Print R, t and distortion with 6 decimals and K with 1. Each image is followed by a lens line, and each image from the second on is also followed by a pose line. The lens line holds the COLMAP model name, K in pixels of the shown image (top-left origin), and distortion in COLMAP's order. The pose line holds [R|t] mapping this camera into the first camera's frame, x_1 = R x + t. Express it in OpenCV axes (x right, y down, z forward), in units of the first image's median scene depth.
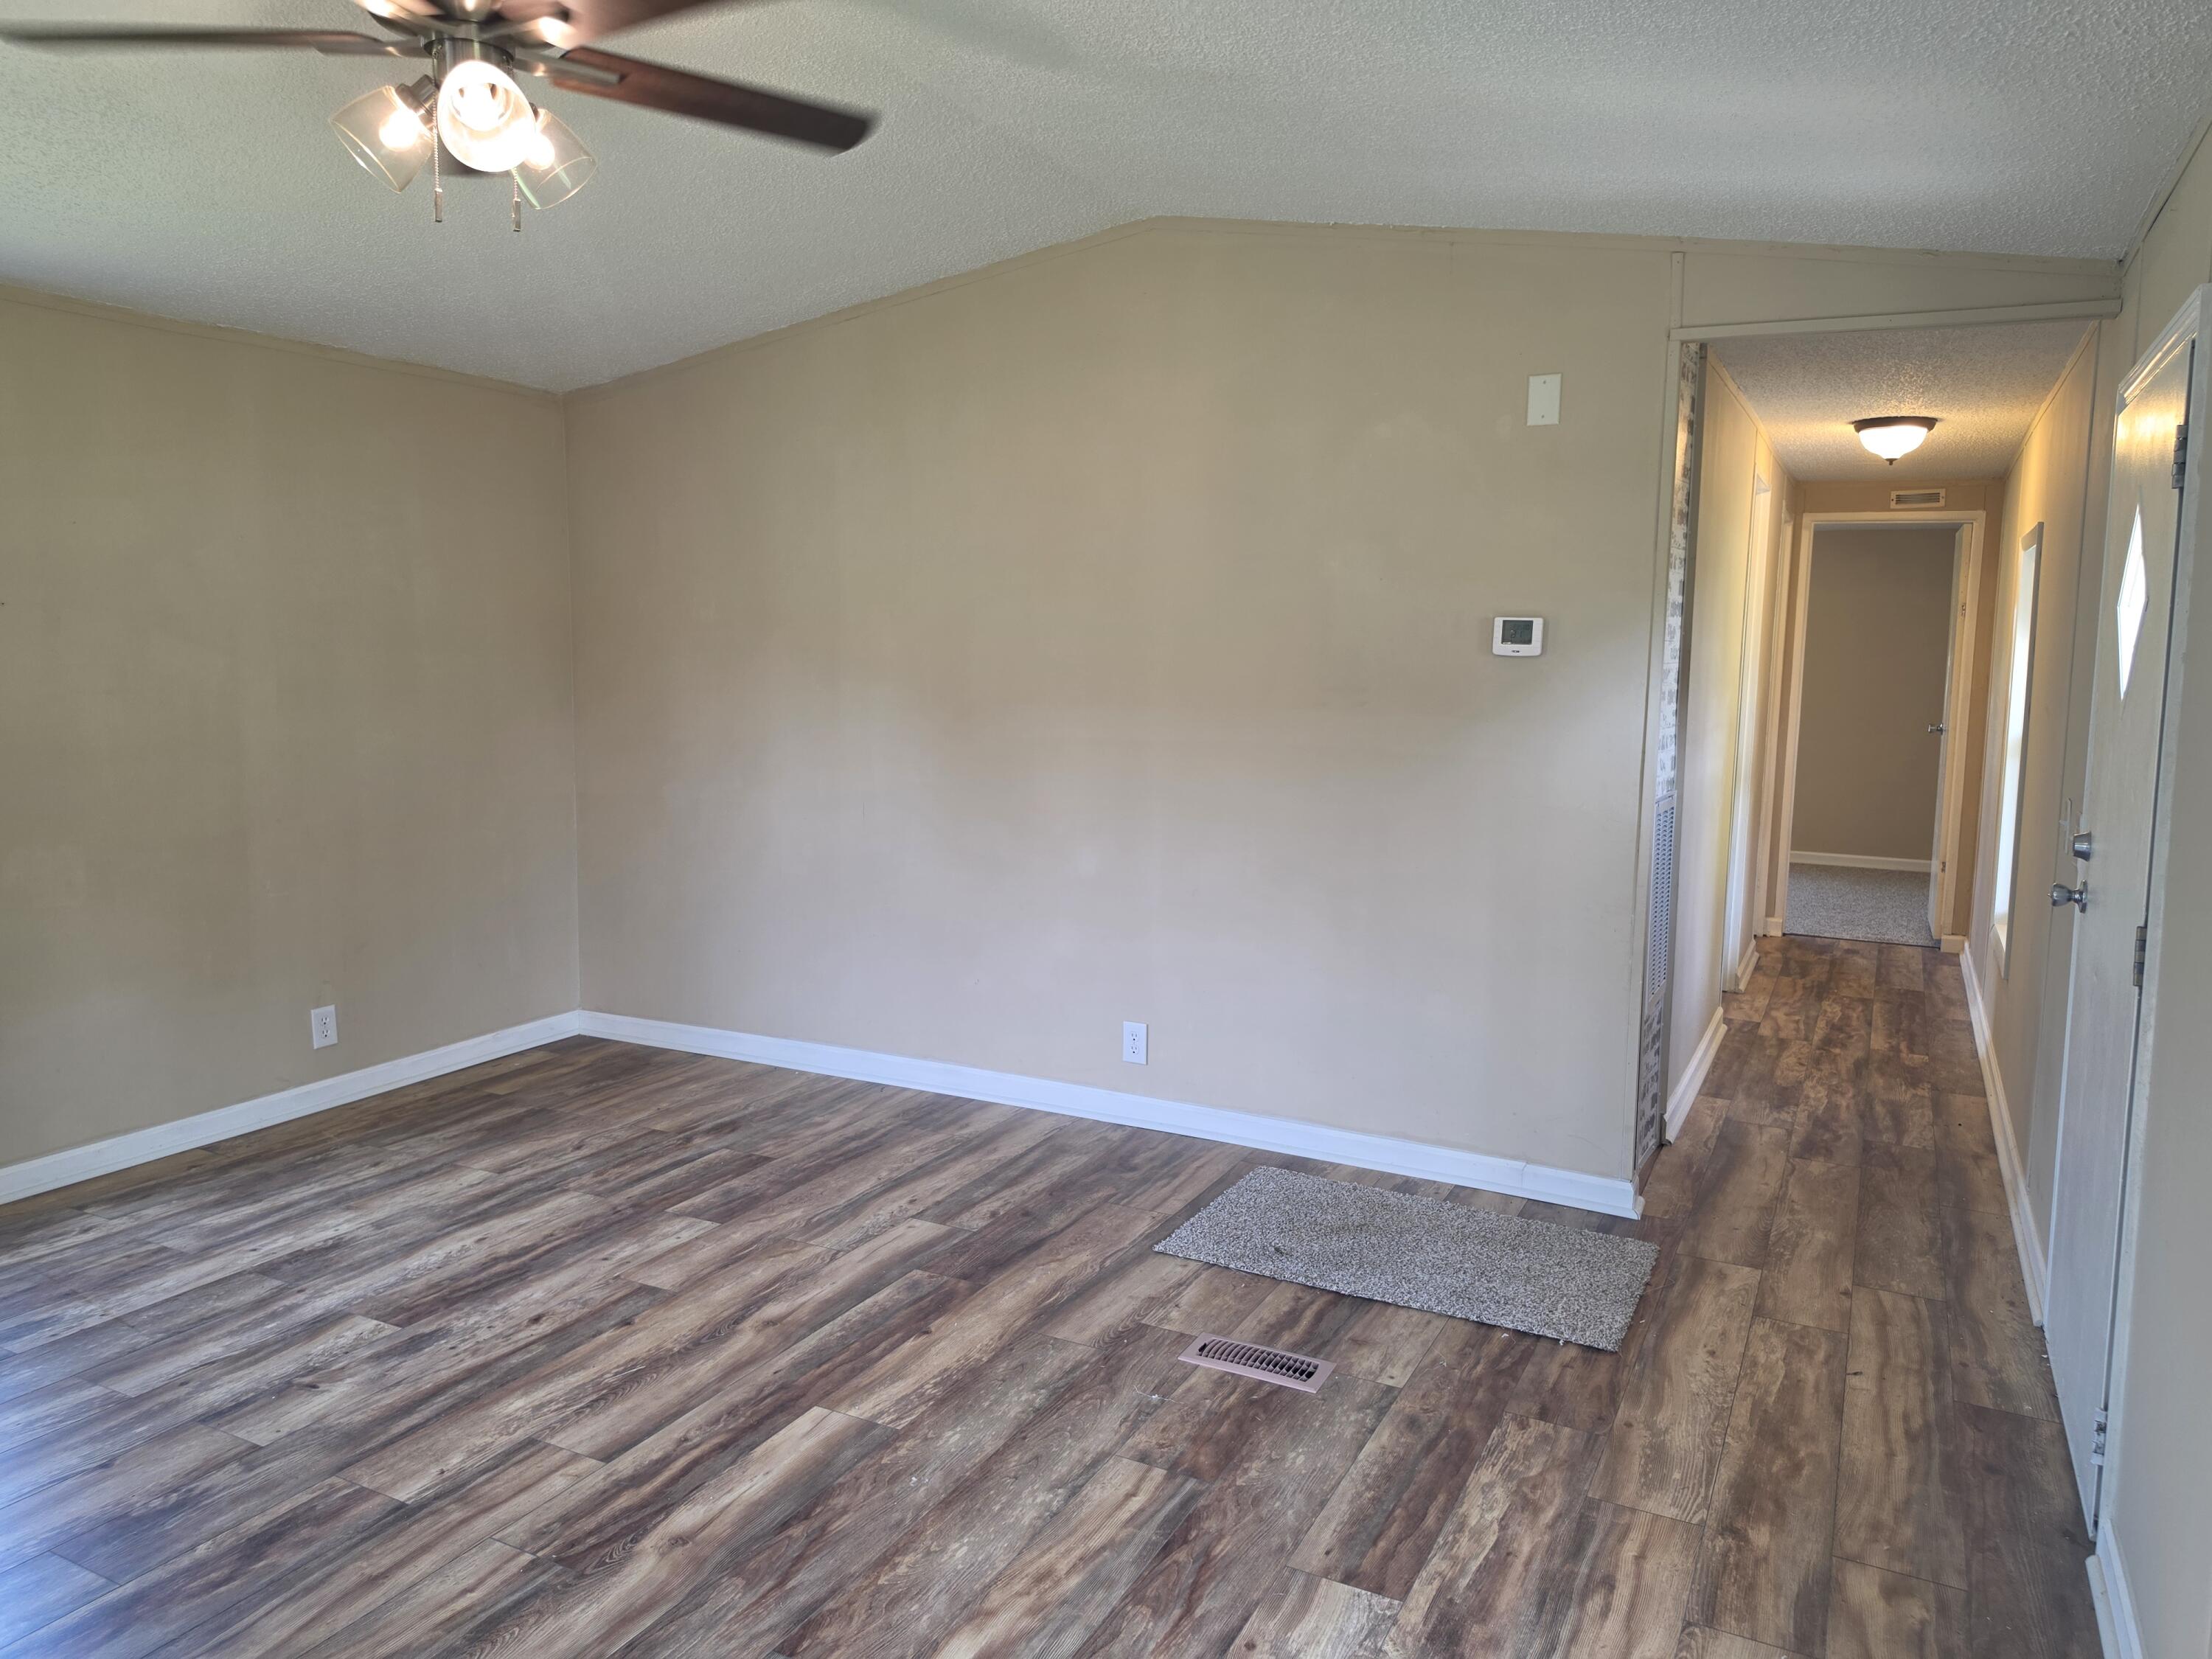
lens RADIAL K [[1521.7, 0, 1076.2], [0, 1521.7, 862.6], [0, 0, 1]] dist [0.045085, -0.054901]
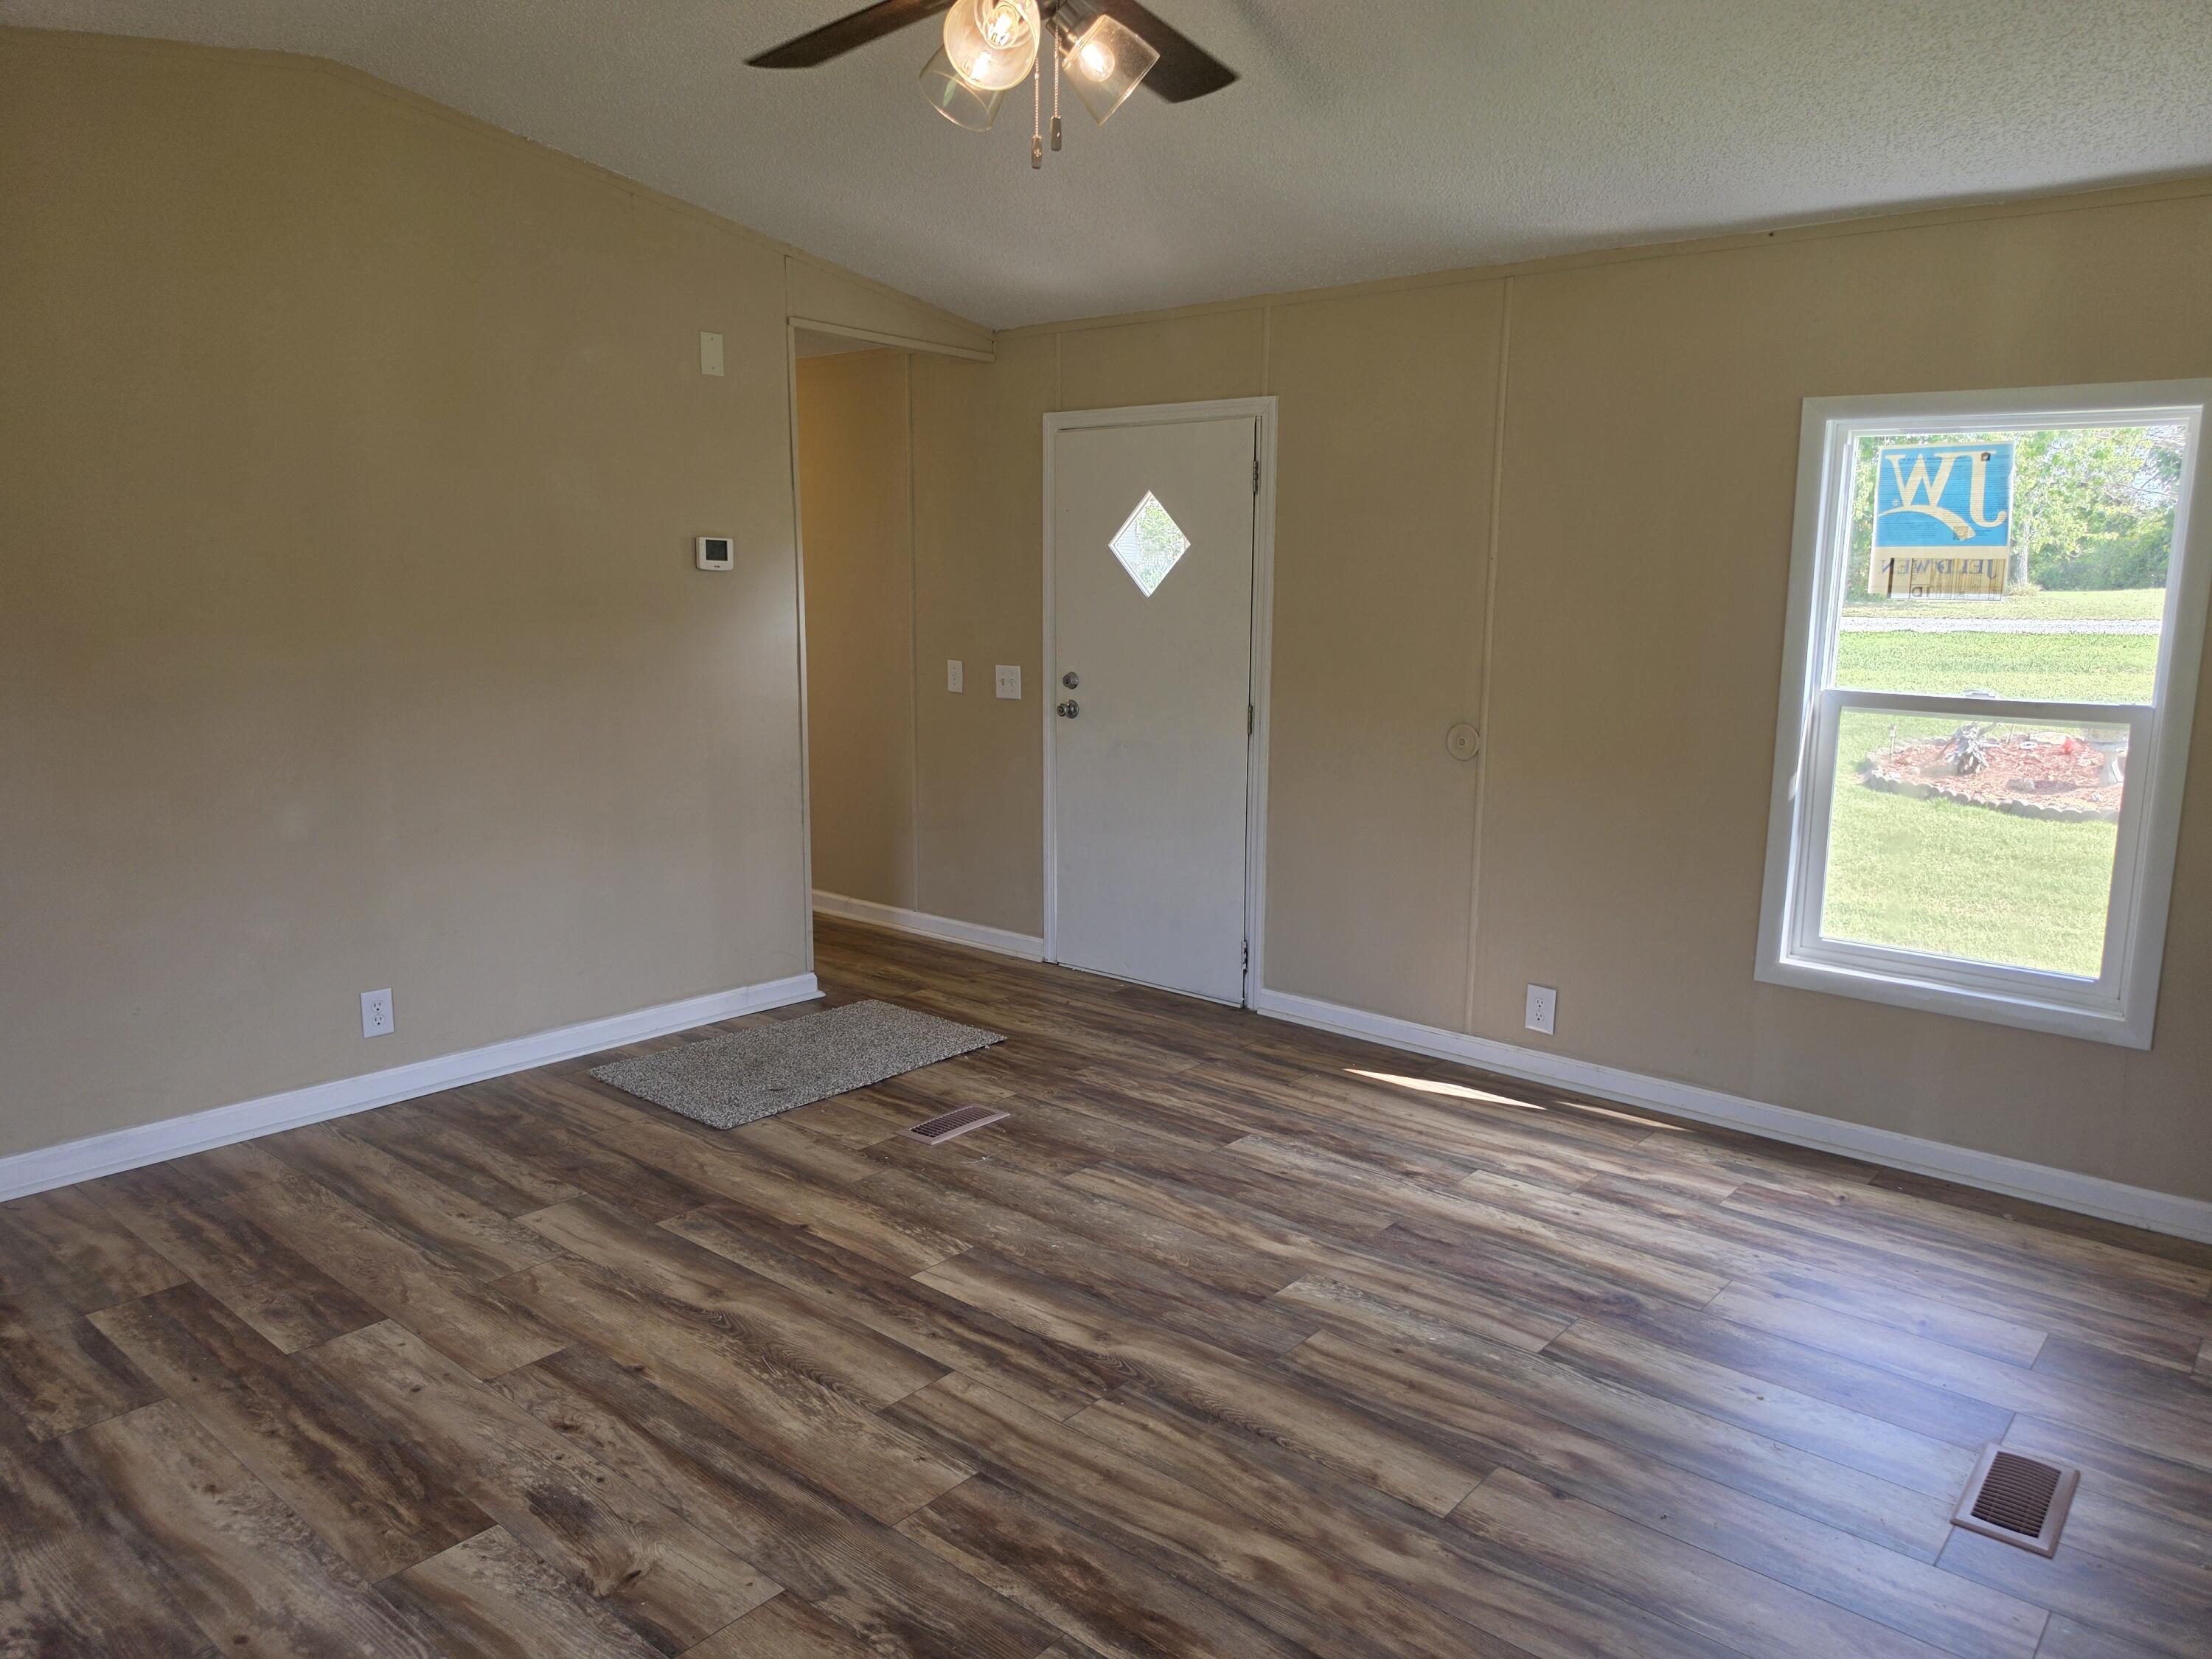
lens RADIAL K [[1521.7, 0, 1125.9], [0, 1521.7, 809.7], [0, 0, 1]] dist [0.045085, -0.054901]
pose [[0.214135, -0.154652, 0.964484, -0.966392], [0.135000, 0.982597, 0.127584, -0.069697], [-0.967430, 0.102885, 0.231287, 0.498389]]
